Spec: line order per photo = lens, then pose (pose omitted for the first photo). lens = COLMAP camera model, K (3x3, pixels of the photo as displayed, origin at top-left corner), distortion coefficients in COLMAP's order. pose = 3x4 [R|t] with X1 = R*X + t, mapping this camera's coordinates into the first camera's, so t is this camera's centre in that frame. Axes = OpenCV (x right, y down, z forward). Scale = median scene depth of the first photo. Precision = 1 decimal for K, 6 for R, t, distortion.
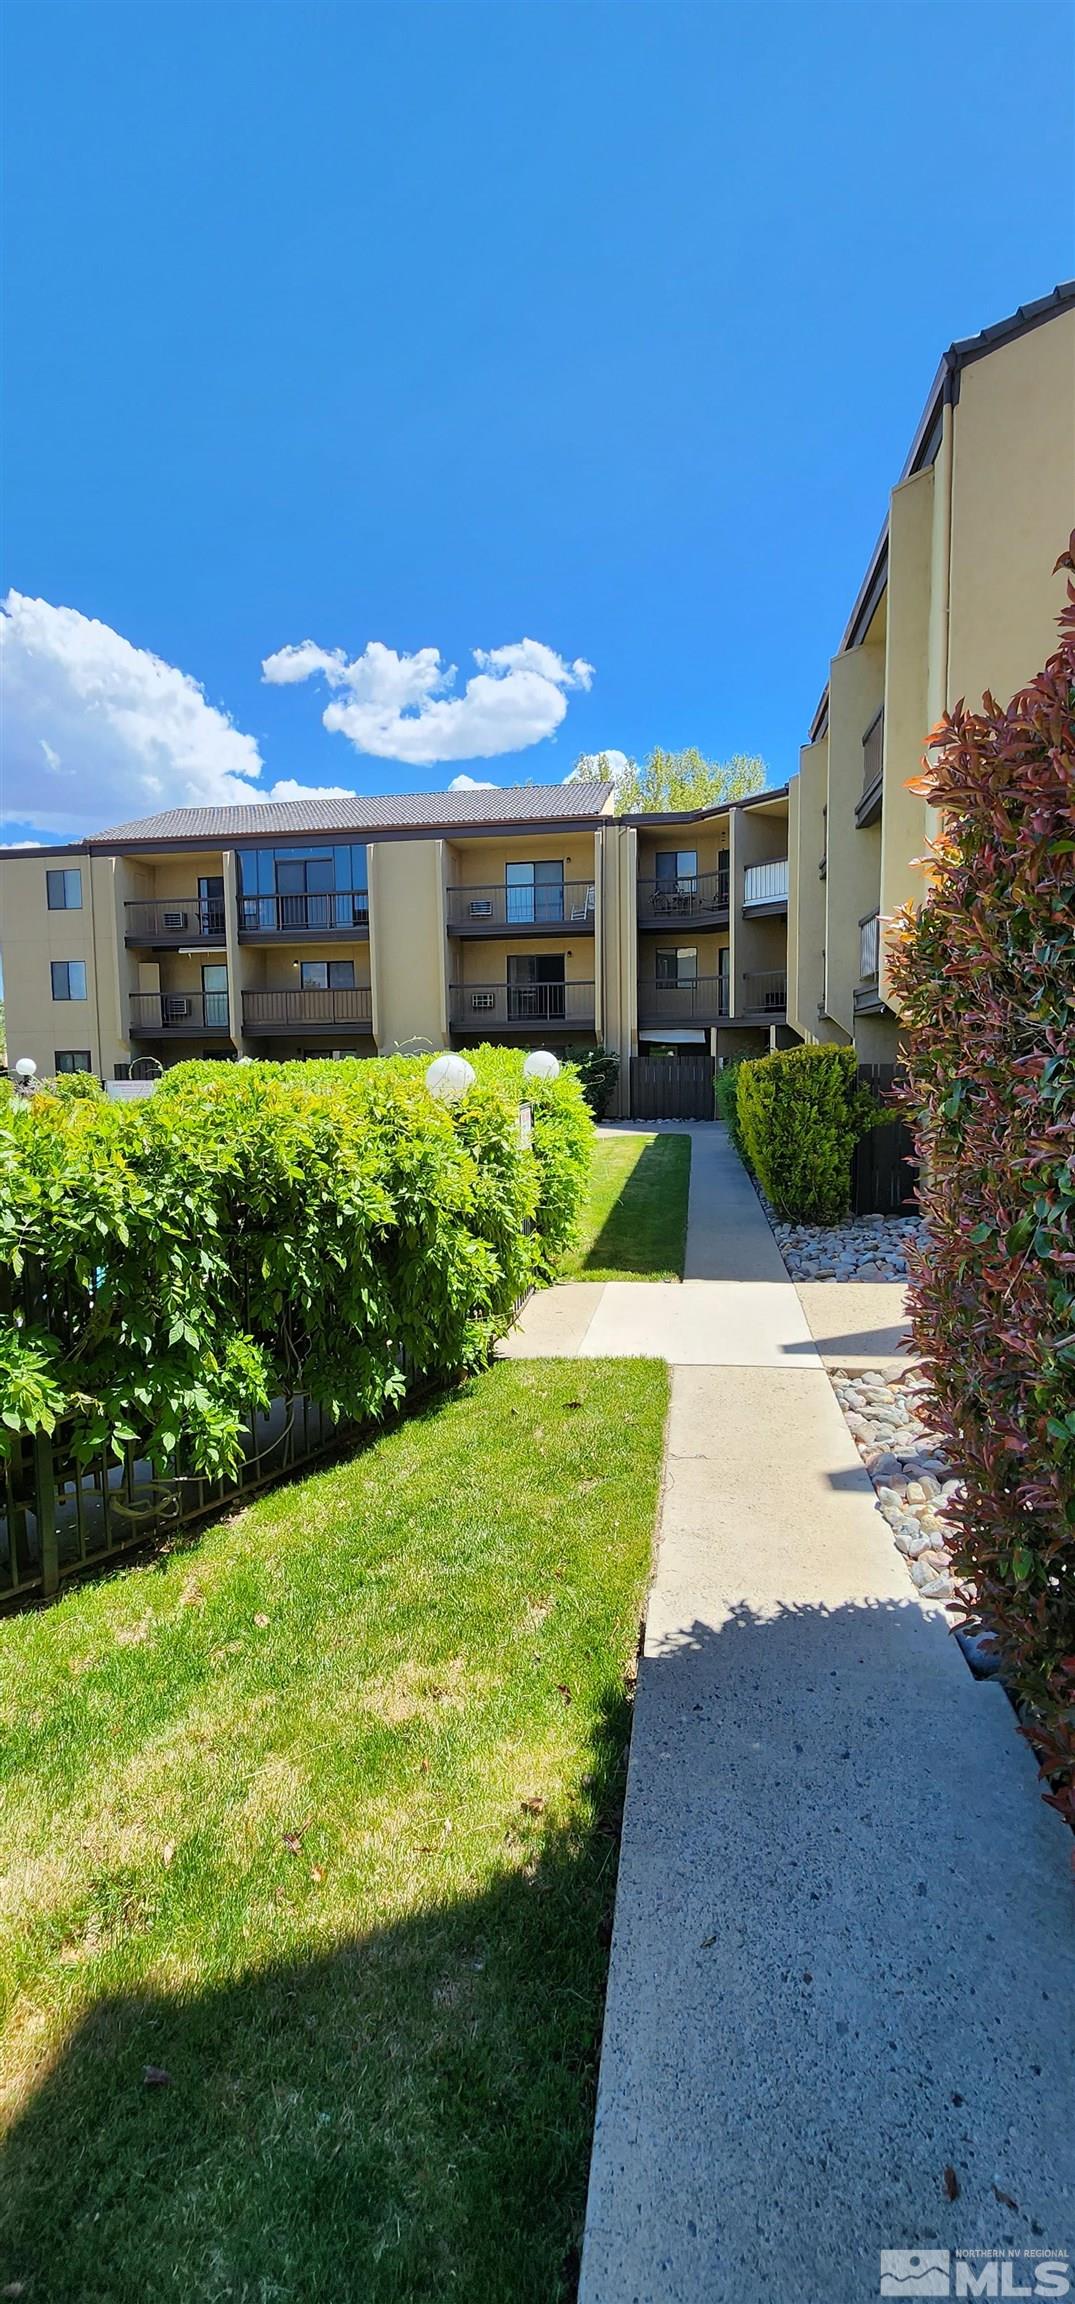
lens RADIAL K [[928.6, 0, 537.5], [0, 928.6, 1152.0], [0, 0, 1]] dist [0.012899, -0.007762]
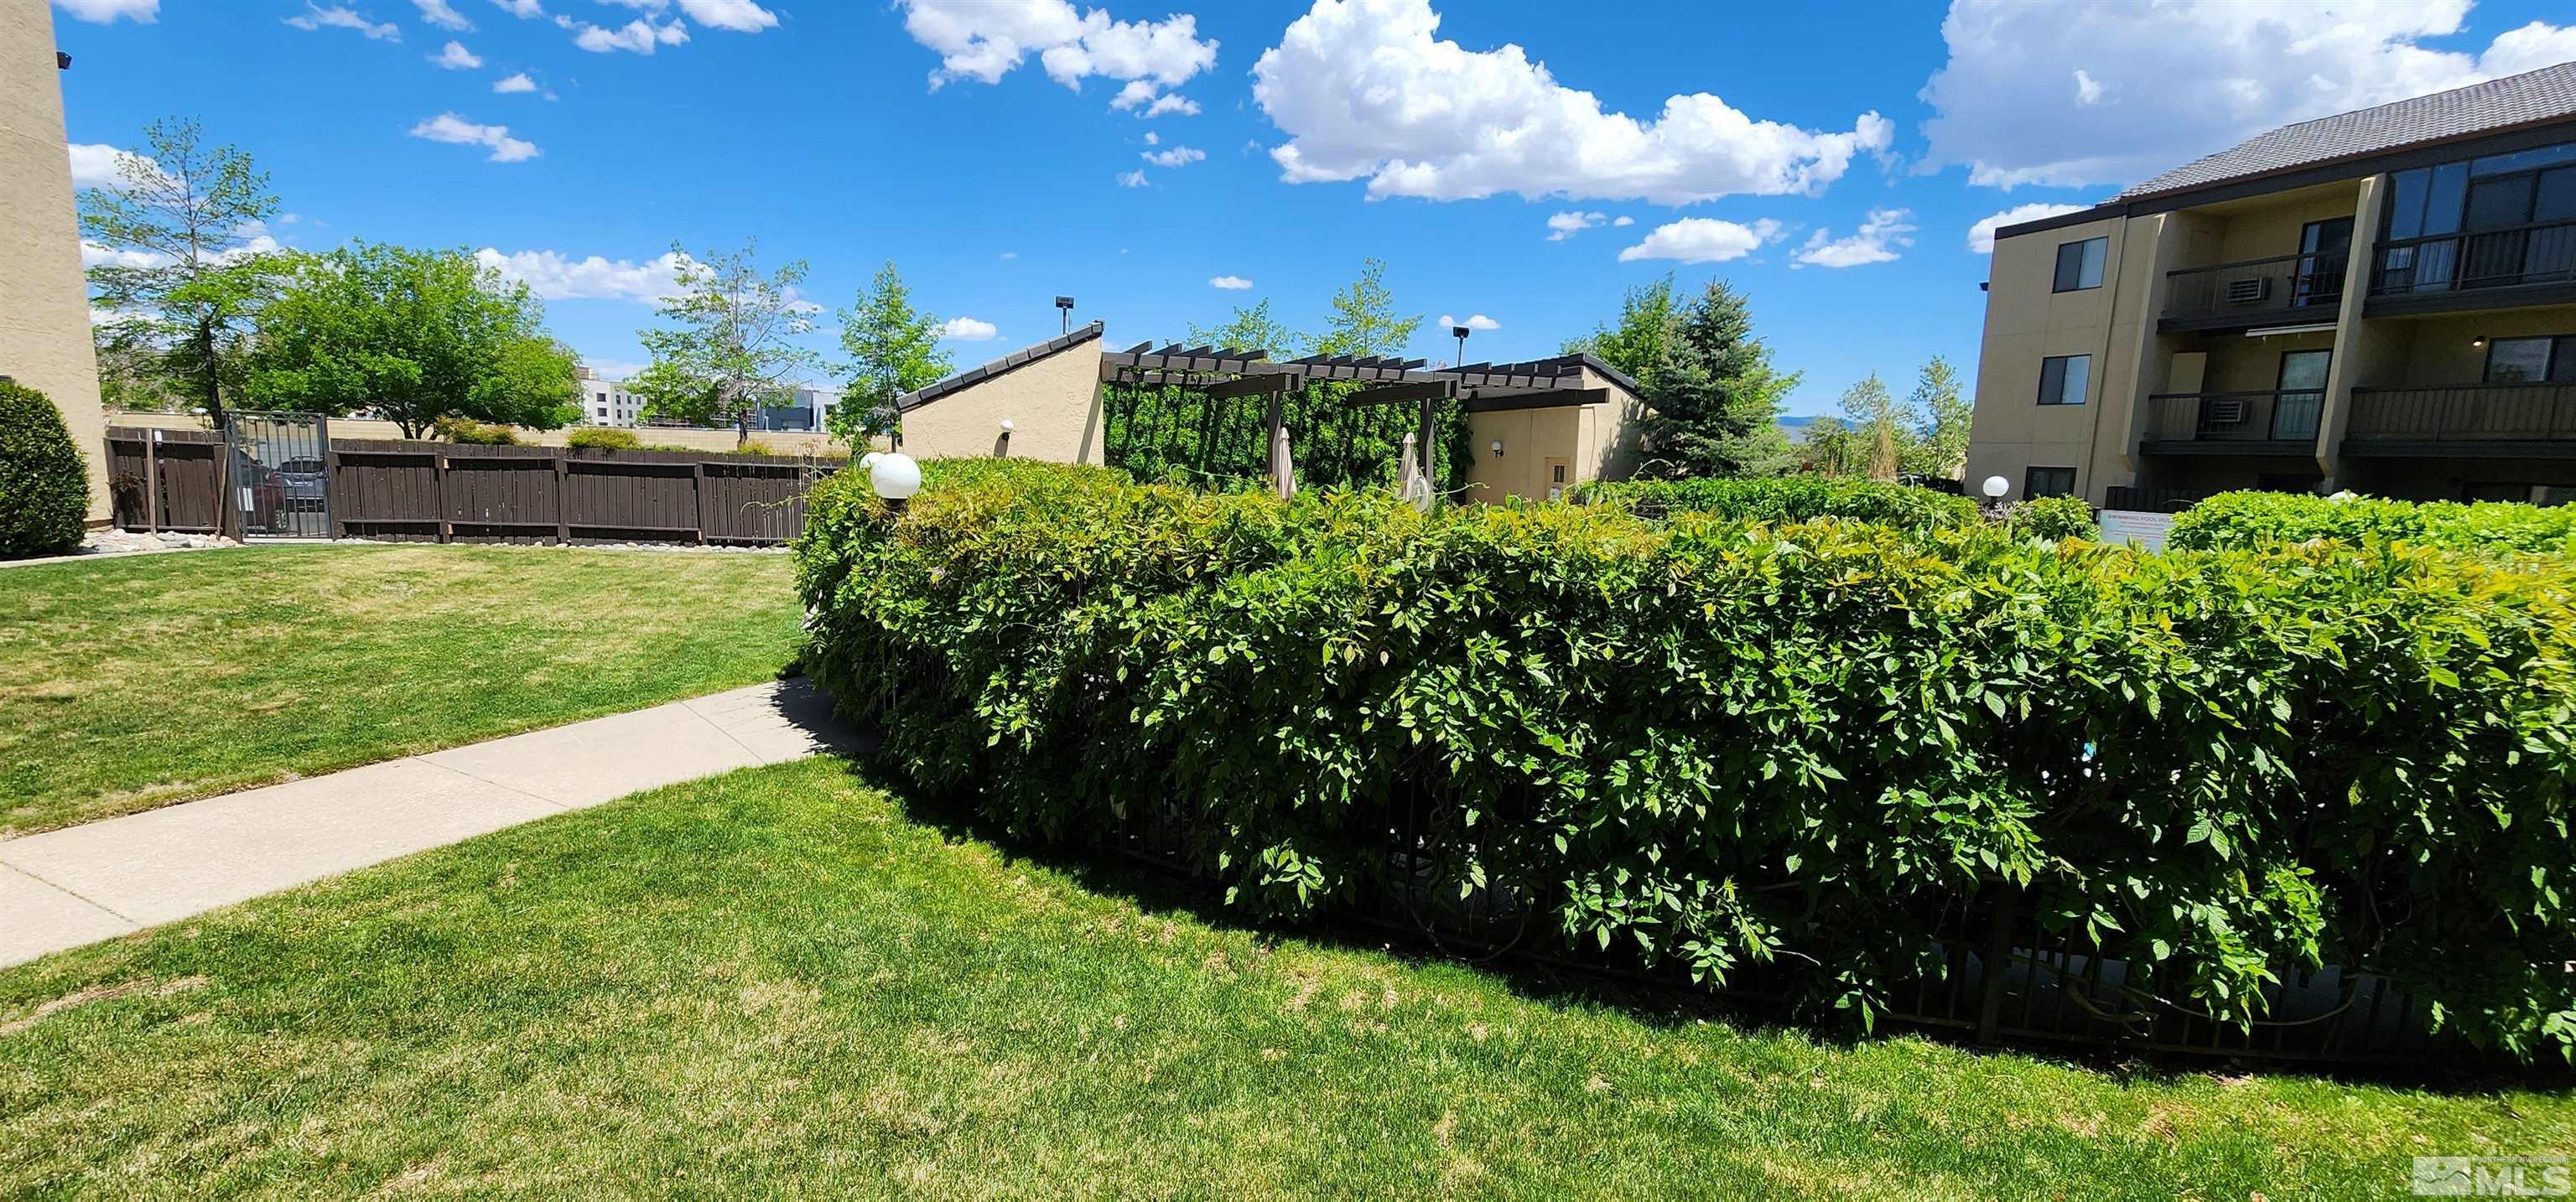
lens RADIAL K [[1038.1, 0, 1282.4], [0, 1038.1, 610.0], [0, 0, 1]] dist [0.012899, -0.007762]
pose [[0.464748, 0.155024, -0.871766, 0.020780], [-0.125635, 0.986138, 0.108385, -0.003803], [0.876484, 0.059152, 0.477783, -0.192138]]
